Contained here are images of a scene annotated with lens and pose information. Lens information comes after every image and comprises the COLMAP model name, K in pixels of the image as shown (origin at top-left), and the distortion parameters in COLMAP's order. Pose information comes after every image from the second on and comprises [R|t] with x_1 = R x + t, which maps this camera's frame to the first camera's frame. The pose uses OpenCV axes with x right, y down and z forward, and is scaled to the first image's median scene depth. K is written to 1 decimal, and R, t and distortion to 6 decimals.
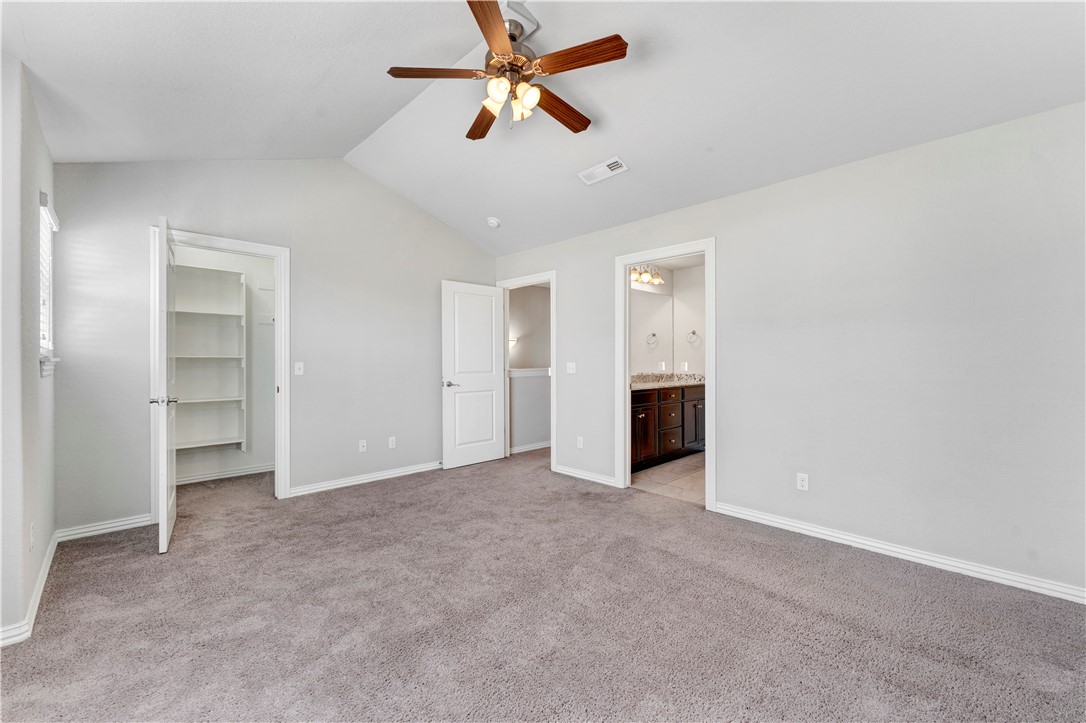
lens RADIAL K [[441.3, 0, 539.1], [0, 441.3, 359.4], [0, 0, 1]] dist [0.000202, -0.000078]
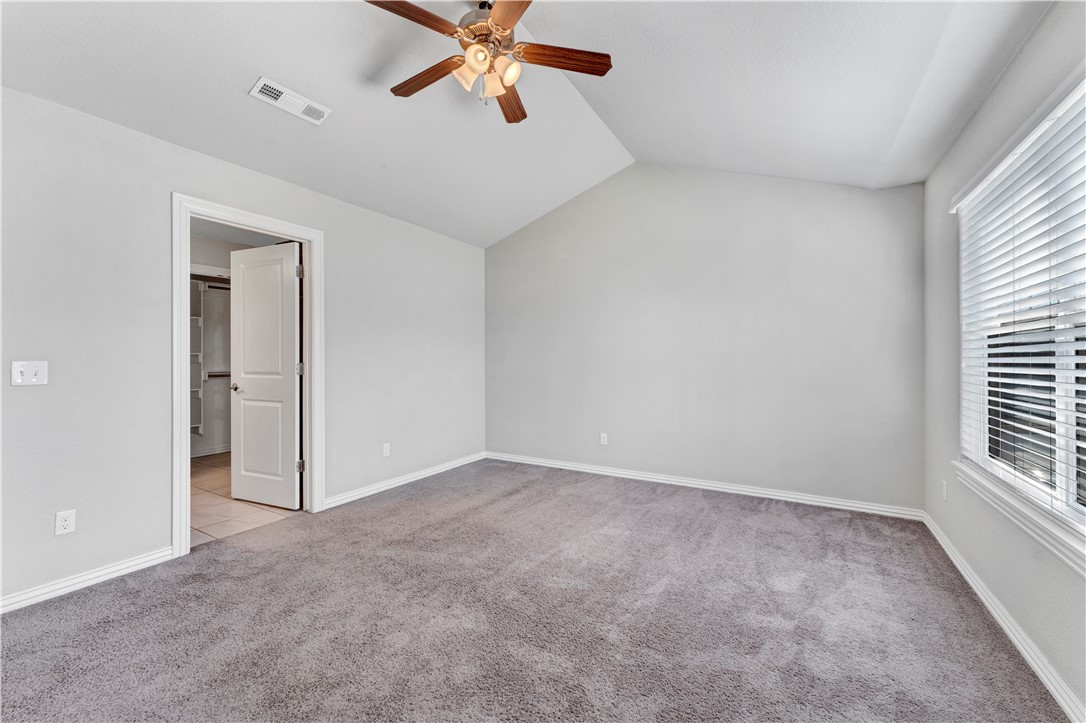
lens RADIAL K [[441.3, 0, 539.1], [0, 441.3, 359.4], [0, 0, 1]] dist [0.000202, -0.000078]
pose [[-0.257753, -0.010902, 0.966149, -0.695650], [-0.002650, 0.999941, 0.010576, -0.005048], [-0.966207, 0.000165, -0.257766, 0.802914]]
